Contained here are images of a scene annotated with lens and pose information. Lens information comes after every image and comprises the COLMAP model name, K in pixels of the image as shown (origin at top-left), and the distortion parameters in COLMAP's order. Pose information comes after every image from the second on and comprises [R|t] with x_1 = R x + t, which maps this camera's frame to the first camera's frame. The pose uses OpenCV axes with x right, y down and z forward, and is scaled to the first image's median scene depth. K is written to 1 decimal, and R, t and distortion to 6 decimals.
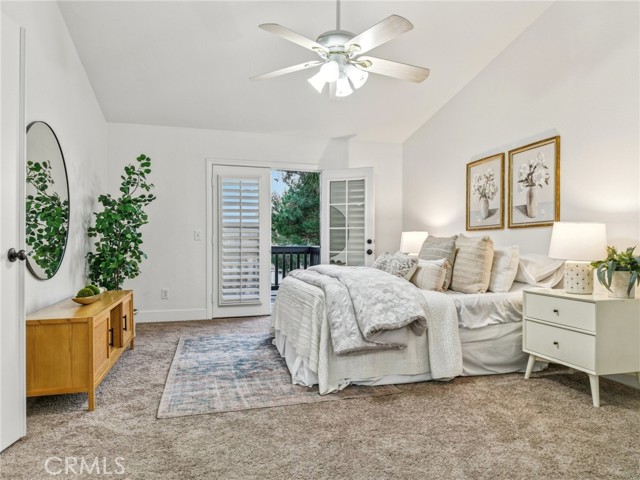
lens RADIAL K [[427.3, 0, 320.3], [0, 427.3, 243.7], [0, 0, 1]] dist [0.053996, -0.061877]
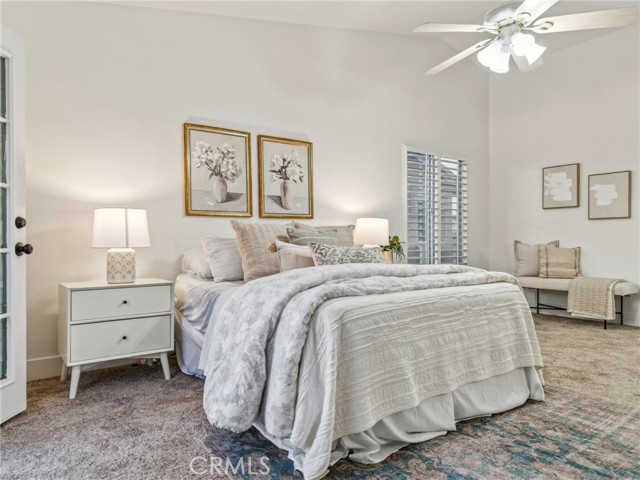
lens RADIAL K [[427.3, 0, 320.3], [0, 427.3, 243.7], [0, 0, 1]] dist [0.053996, -0.061877]
pose [[-0.334078, -0.005185, 0.942531, -0.494123], [-0.001927, 0.999987, 0.004818, 0.017261], [-0.942544, -0.000207, -0.334083, 1.205293]]
